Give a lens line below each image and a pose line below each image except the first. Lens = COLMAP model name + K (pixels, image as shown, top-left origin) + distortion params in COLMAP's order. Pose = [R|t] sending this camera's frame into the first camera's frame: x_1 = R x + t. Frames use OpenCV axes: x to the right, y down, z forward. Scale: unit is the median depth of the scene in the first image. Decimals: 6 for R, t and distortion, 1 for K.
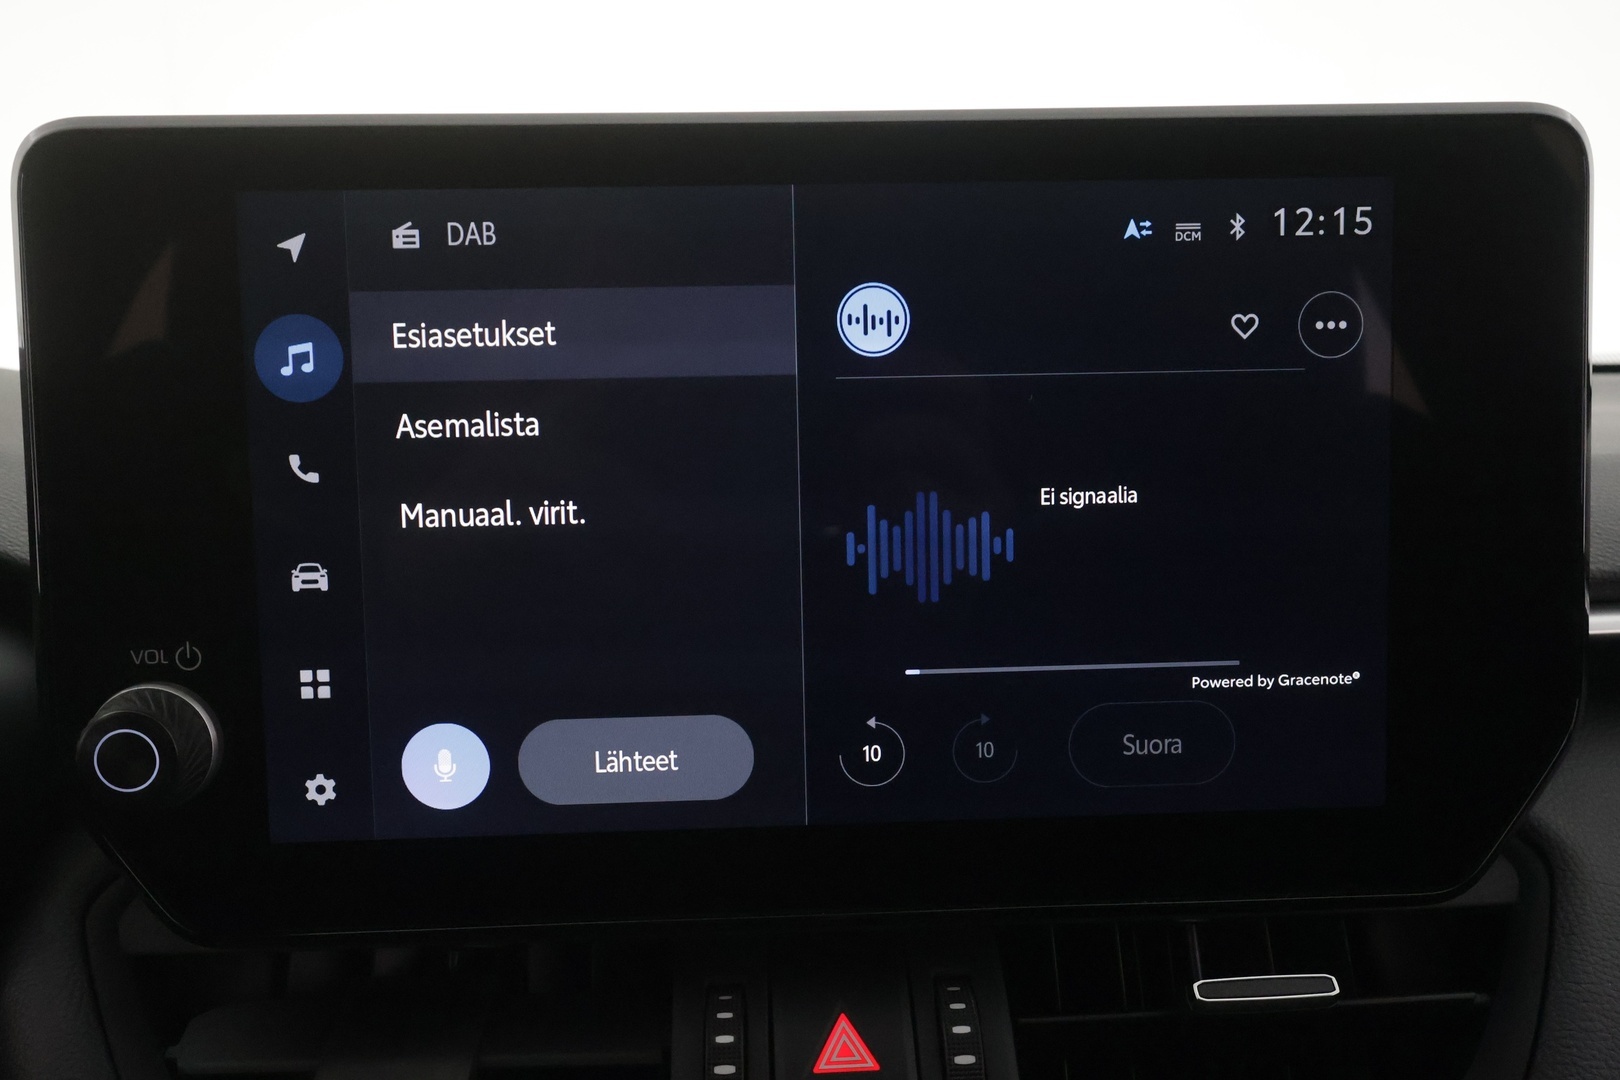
lens RADIAL K [[1277.4, 0, 810.0], [0, 1277.4, 540.0], [0, 0, 1]] dist [0.015007, -0.001317]
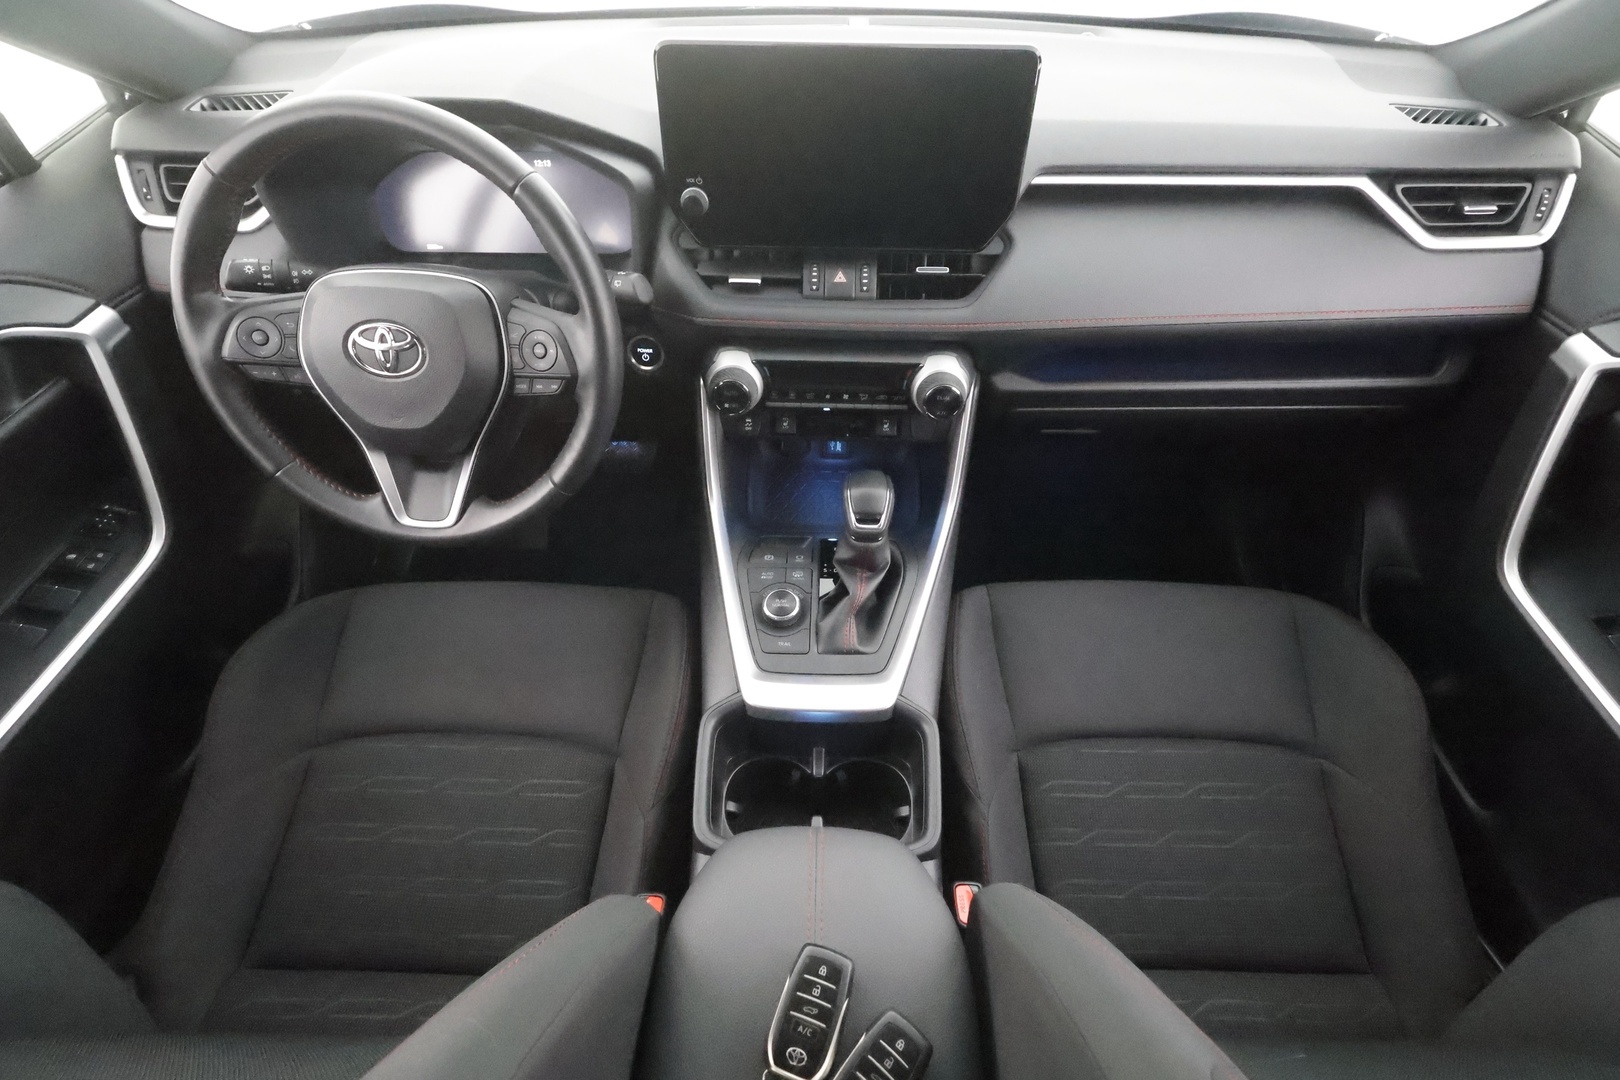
lens RADIAL K [[765.6, 0, 812.8], [0, 765.6, 545.4], [0, 0, 1]] dist [-0.003298, 0.000592]
pose [[0.995970, 0.076425, -0.046938, 0.131014], [-0.031855, 0.790656, 0.611431, -0.525111], [0.083841, -0.607472, 0.789904, -1.777965]]
